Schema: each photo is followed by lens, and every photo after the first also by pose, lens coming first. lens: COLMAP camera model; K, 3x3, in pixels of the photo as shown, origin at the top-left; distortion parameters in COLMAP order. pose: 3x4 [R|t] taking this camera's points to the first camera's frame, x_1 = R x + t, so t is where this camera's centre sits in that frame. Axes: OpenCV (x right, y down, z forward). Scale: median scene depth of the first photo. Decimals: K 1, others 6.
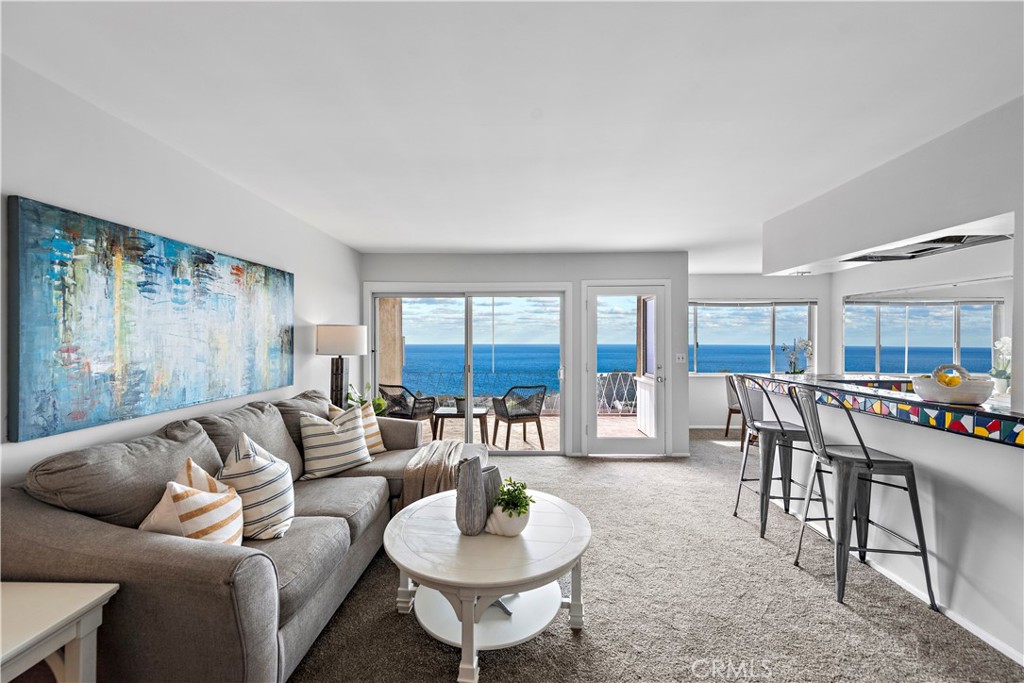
lens RADIAL K [[405.7, 0, 510.1], [0, 405.7, 340.7], [0, 0, 1]] dist [0.012765, -0.002161]
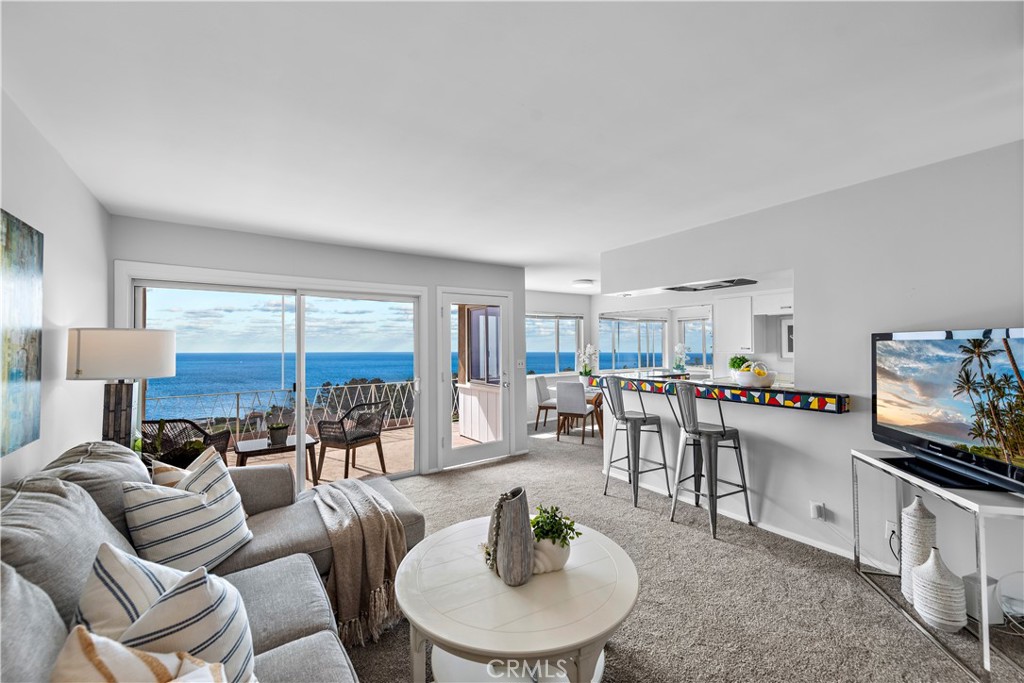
lens RADIAL K [[405.7, 0, 509.0], [0, 405.7, 337.9], [0, 0, 1]] dist [0.012765, -0.002161]
pose [[0.806475, 0.003492, 0.591258, -0.424250], [0.010958, 0.999723, -0.020851, -0.008244], [-0.591167, 0.023295, 0.806213, 0.224866]]
